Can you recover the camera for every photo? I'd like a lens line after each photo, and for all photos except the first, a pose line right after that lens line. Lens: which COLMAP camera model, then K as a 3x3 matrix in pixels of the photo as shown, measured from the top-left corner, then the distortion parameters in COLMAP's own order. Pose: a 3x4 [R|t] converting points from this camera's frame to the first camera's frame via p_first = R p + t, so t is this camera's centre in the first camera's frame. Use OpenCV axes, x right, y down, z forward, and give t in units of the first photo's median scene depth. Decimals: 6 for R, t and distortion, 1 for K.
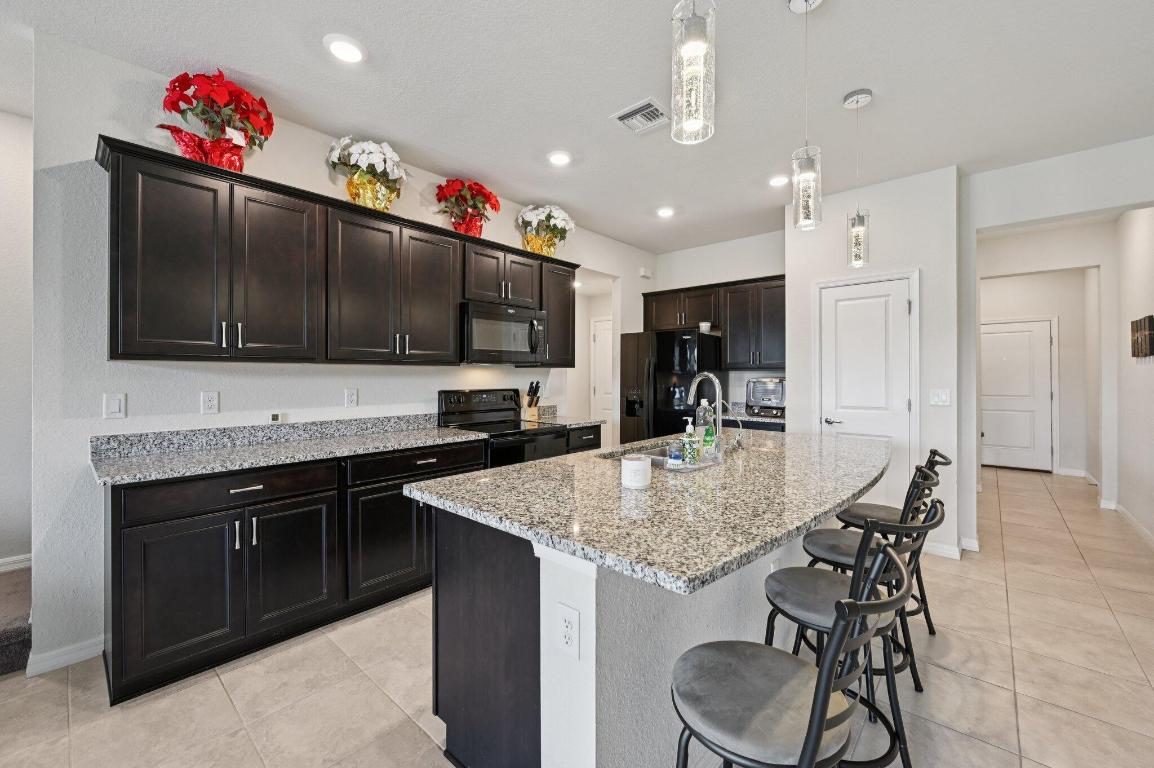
lens RADIAL K [[462.0, 0, 580.3], [0, 462.0, 374.2], [0, 0, 1]] dist [0.003095, -0.000003]
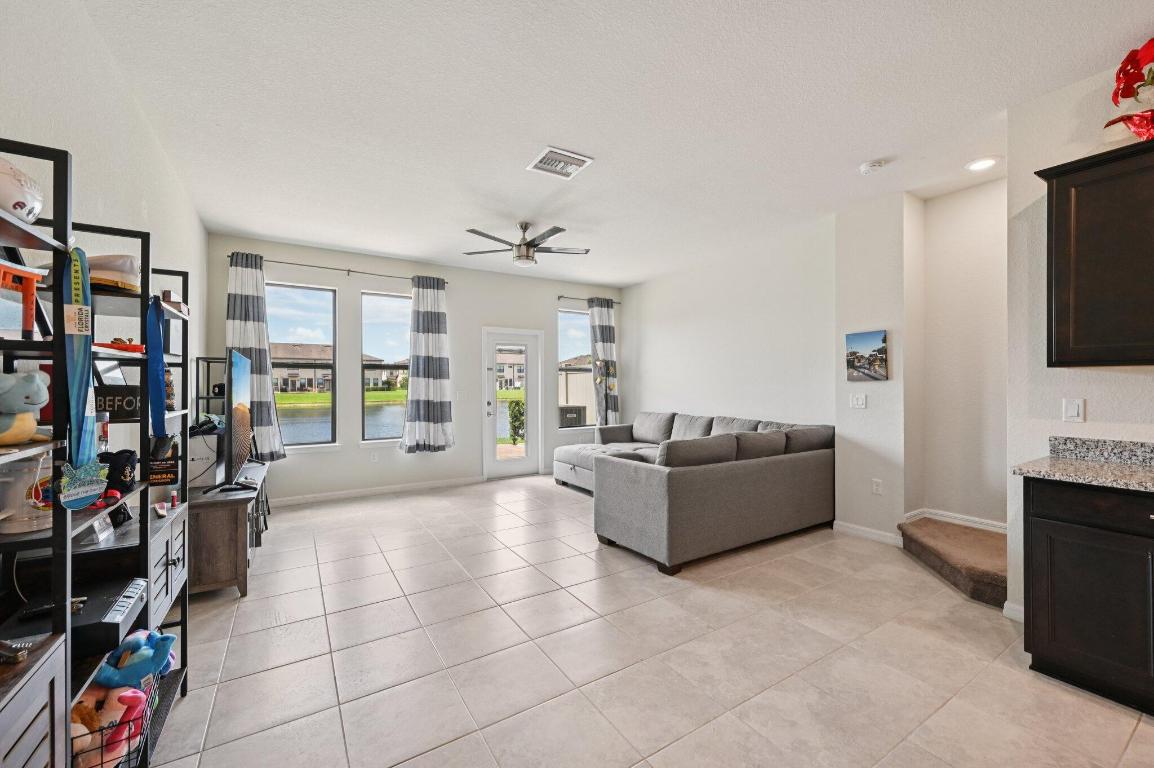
lens RADIAL K [[460.5, 0, 577.0], [0, 460.5, 384.0], [0, 0, 1]] dist [-0.002332, -0.000215]
pose [[-0.286444, 0.002270, -0.958094, 0.217301], [0.003618, 0.999993, 0.001288, 0.001528], [0.958090, -0.003098, -0.286450, 0.135759]]
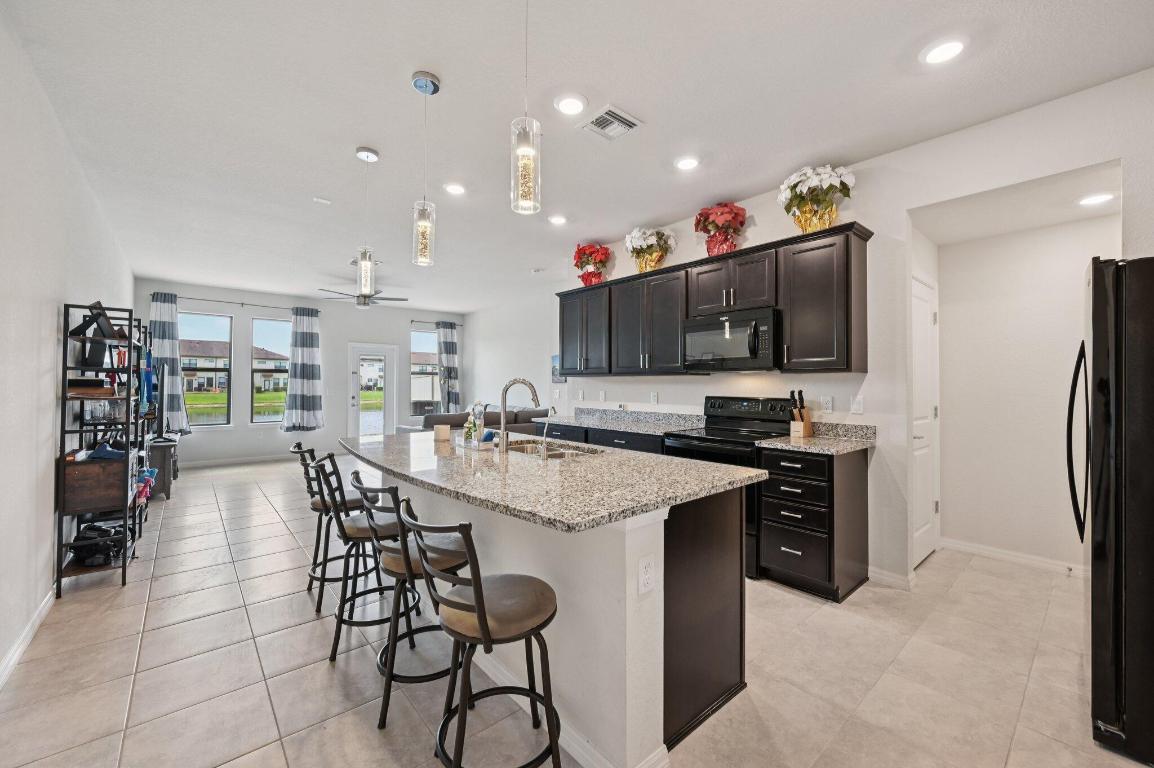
lens RADIAL K [[457.8, 0, 576.7], [0, 457.8, 374.6], [0, 0, 1]] dist [0.000838, 0.000128]
pose [[-0.140383, -0.022079, -0.989851, 0.912685], [-0.001320, 0.999755, -0.022113, 0.007268], [0.990096, -0.001798, -0.140378, 0.869482]]
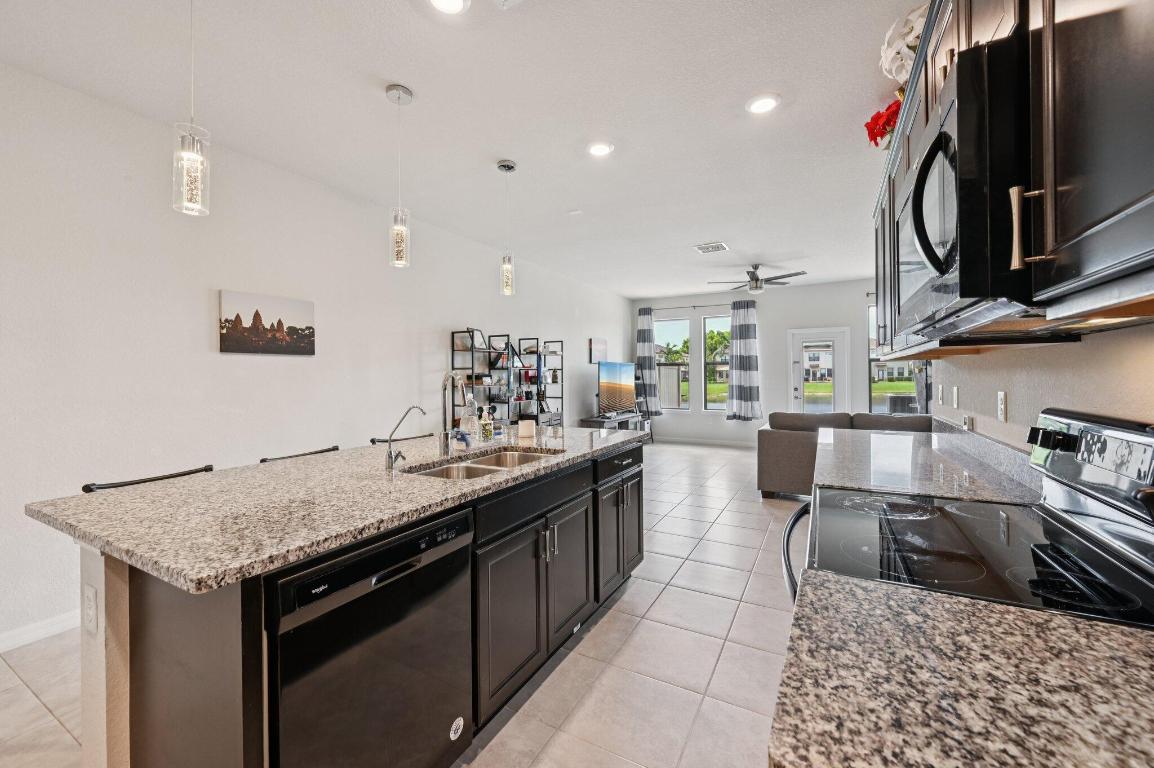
lens RADIAL K [[460.5, 0, 577.0], [0, 460.5, 384.0], [0, 0, 1]] dist [-0.002332, -0.000215]
pose [[-0.976273, 0.012498, -0.216180, 0.151828], [0.009328, 0.999834, 0.015678, 0.006532], [0.216340, 0.013289, -0.976228, 1.344608]]
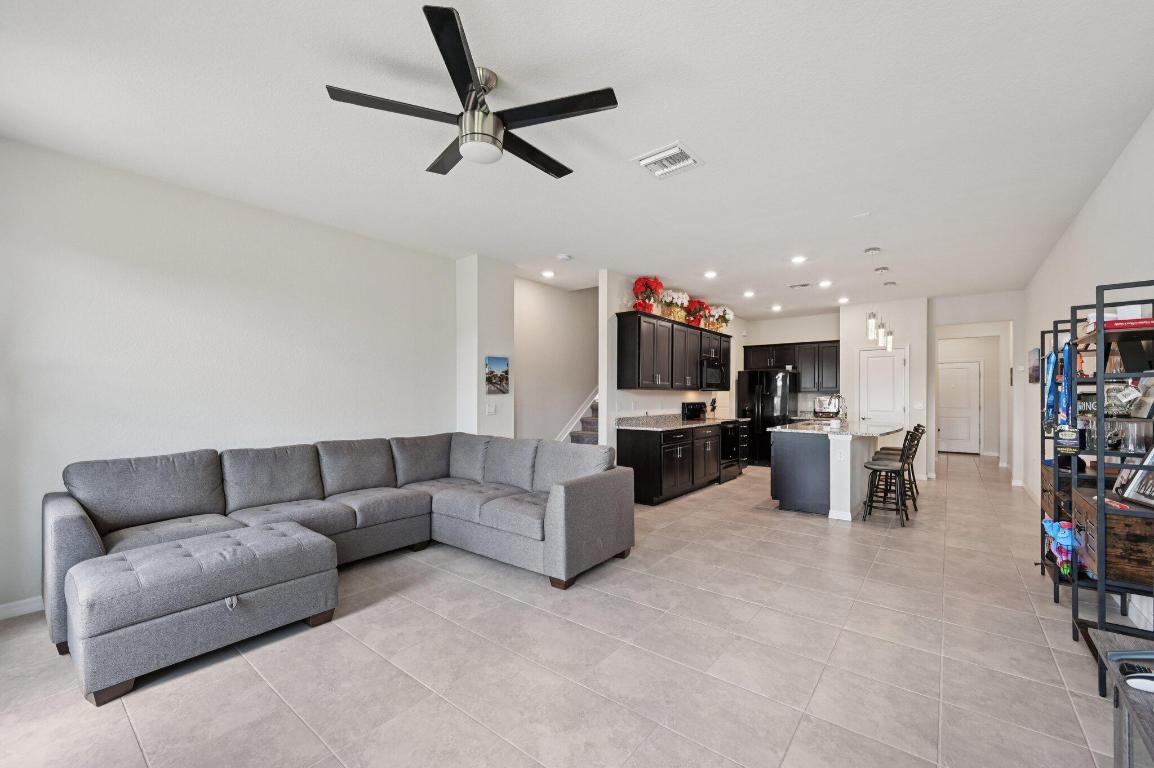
lens RADIAL K [[465.3, 0, 576.3], [0, 465.3, 397.9], [0, 0, 1]] dist [-0.001617, -0.000328]
pose [[0.998870, 0.000124, 0.047524, -0.911591], [-0.000492, 0.999970, 0.007744, -0.001428], [-0.047522, -0.007758, 0.998840, -1.076260]]
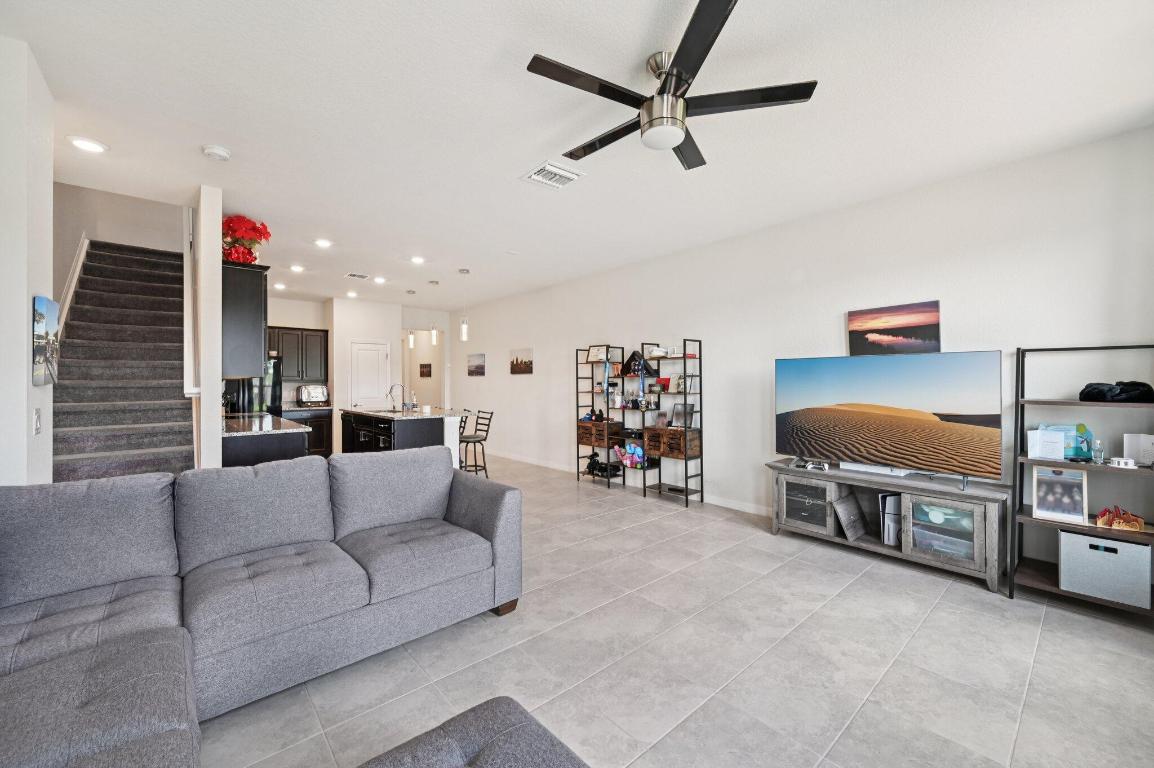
lens RADIAL K [[460.5, 0, 577.0], [0, 460.5, 384.0], [0, 0, 1]] dist [-0.002332, -0.000215]
pose [[0.117261, -0.003284, 0.993096, -1.699958], [-0.000332, 0.999994, 0.003346, -0.006256], [-0.993101, -0.000722, 0.117259, -0.324891]]
